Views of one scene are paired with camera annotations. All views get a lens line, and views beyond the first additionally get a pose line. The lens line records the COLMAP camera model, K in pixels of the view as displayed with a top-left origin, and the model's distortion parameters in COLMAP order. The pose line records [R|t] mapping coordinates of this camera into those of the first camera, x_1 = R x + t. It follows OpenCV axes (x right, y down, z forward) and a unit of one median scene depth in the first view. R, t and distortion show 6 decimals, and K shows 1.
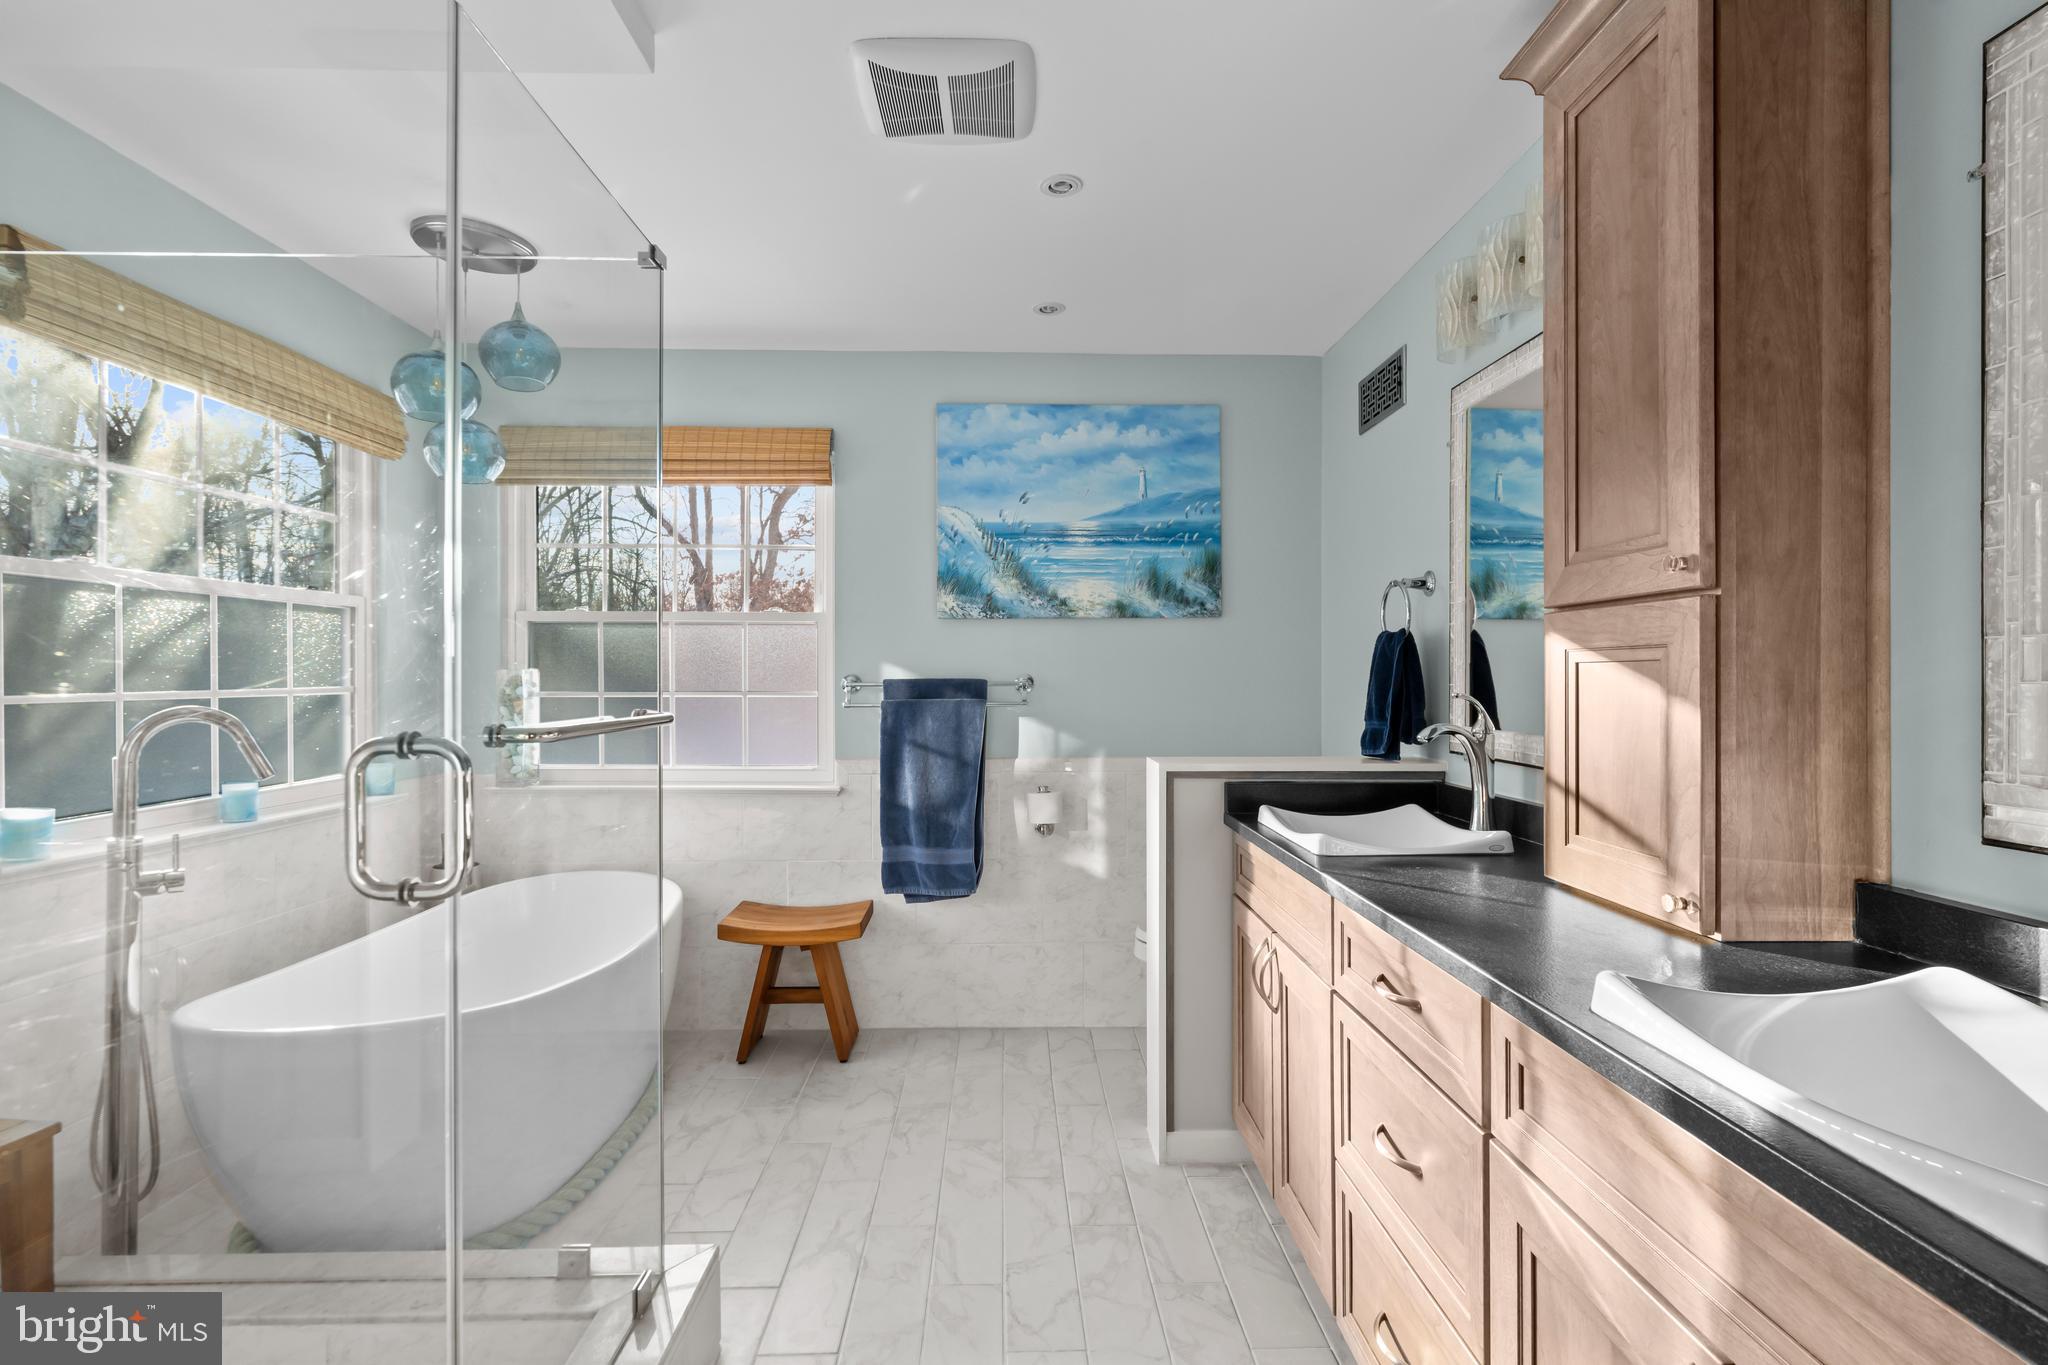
lens RADIAL K [[942.1, 0, 1022.4], [0, 942.1, 679.4], [0, 0, 1]] dist [0.001330, 0.001042]
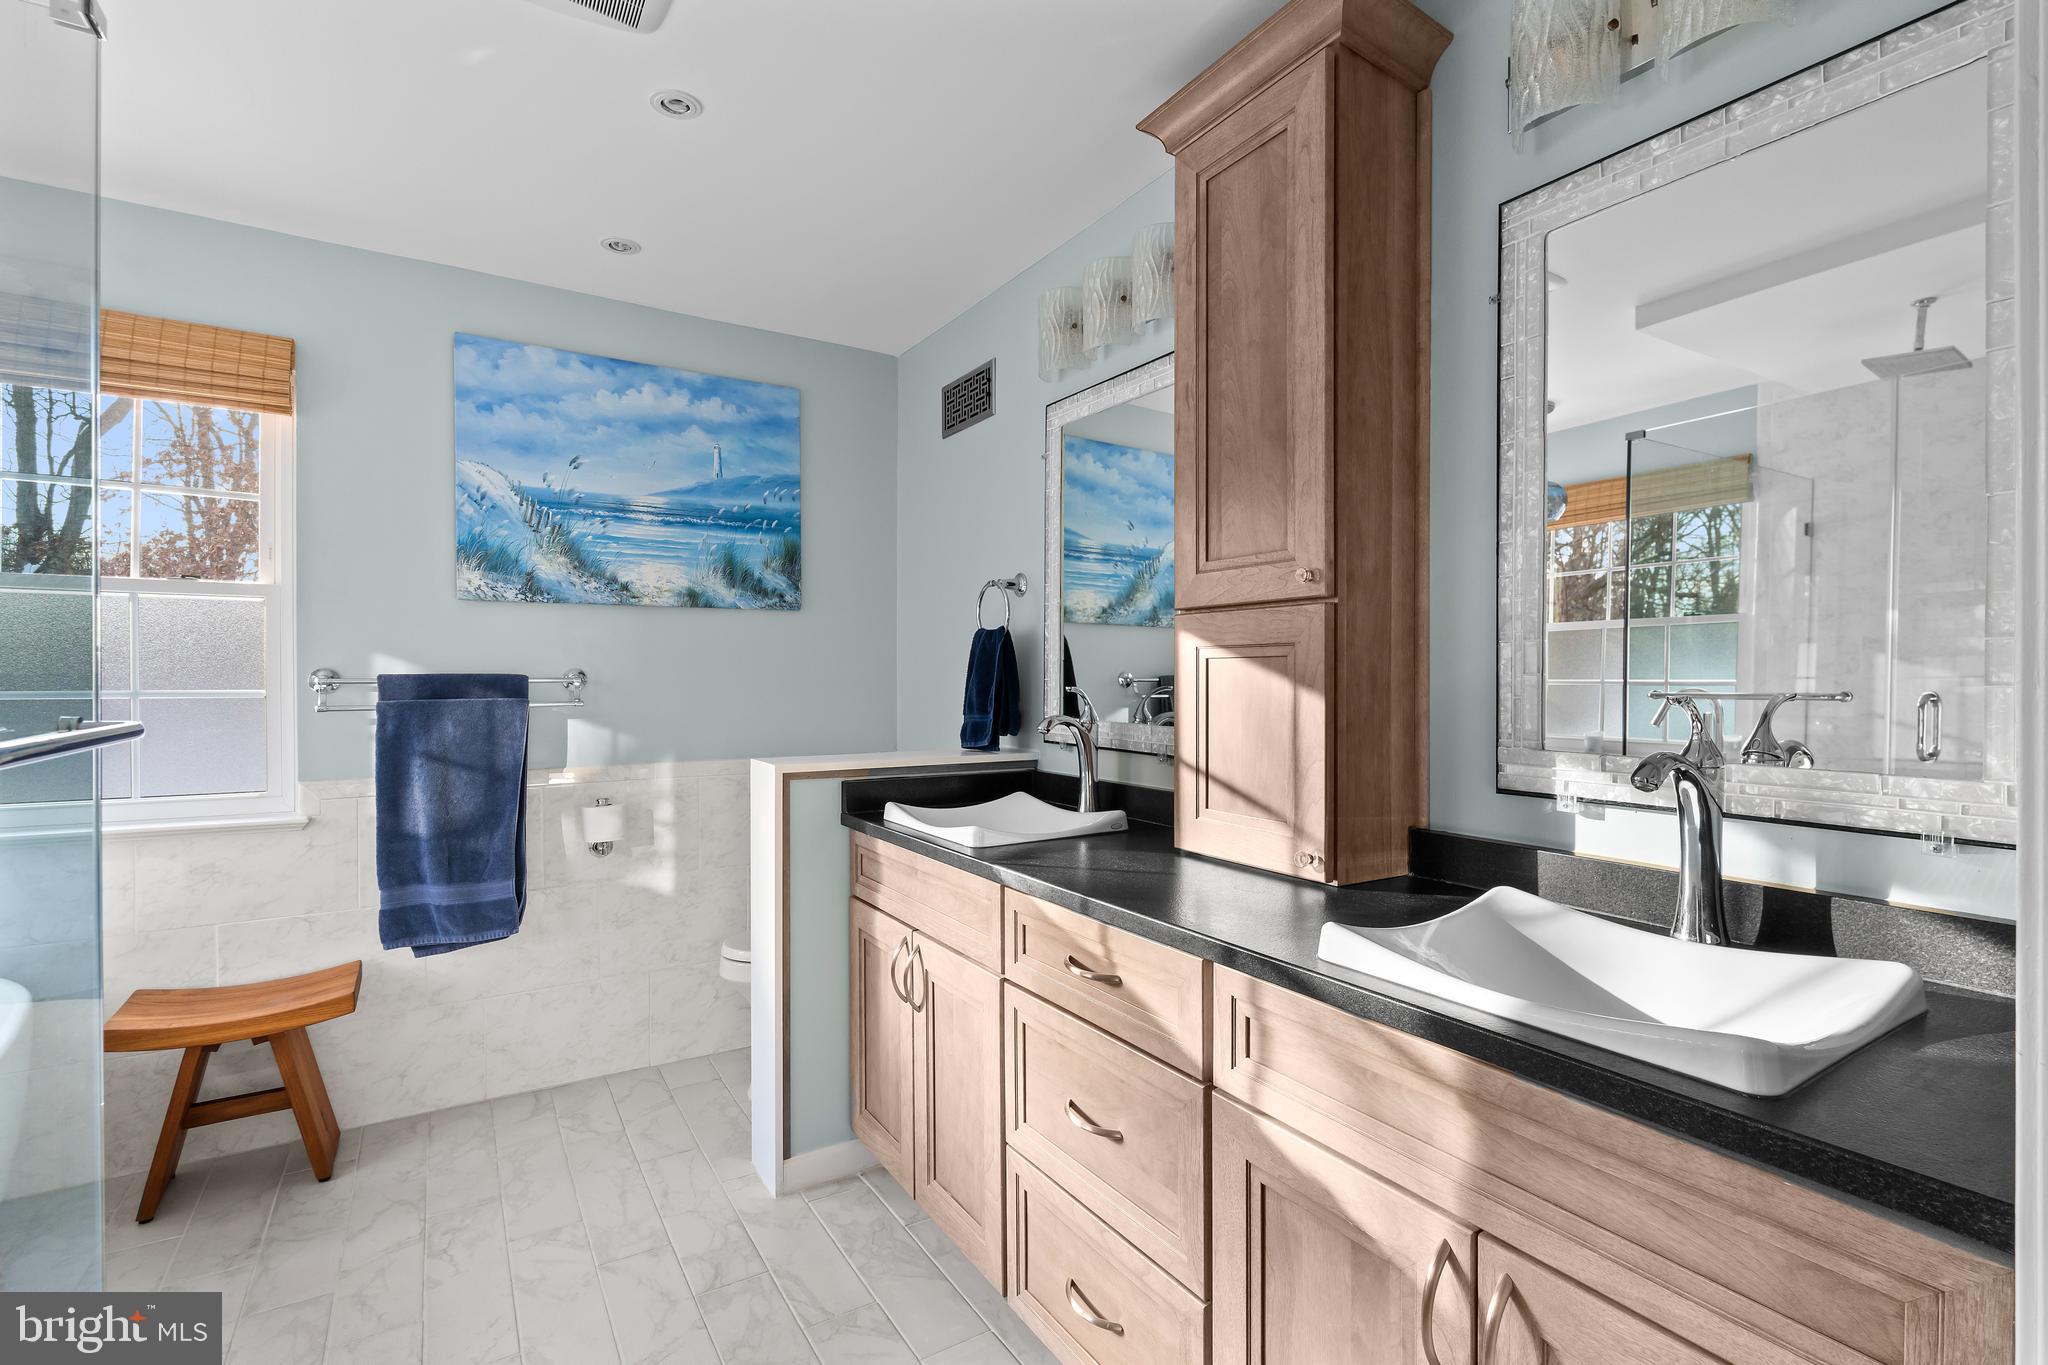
lens RADIAL K [[942.1, 0, 1025.3], [0, 942.1, 682.0], [0, 0, 1]] dist [0.001330, 0.001042]
pose [[0.859708, -0.002425, 0.510779, -0.135838], [0.000092, 0.999989, 0.004594, 0.004090], [-0.510785, -0.003902, 0.859700, 0.093010]]
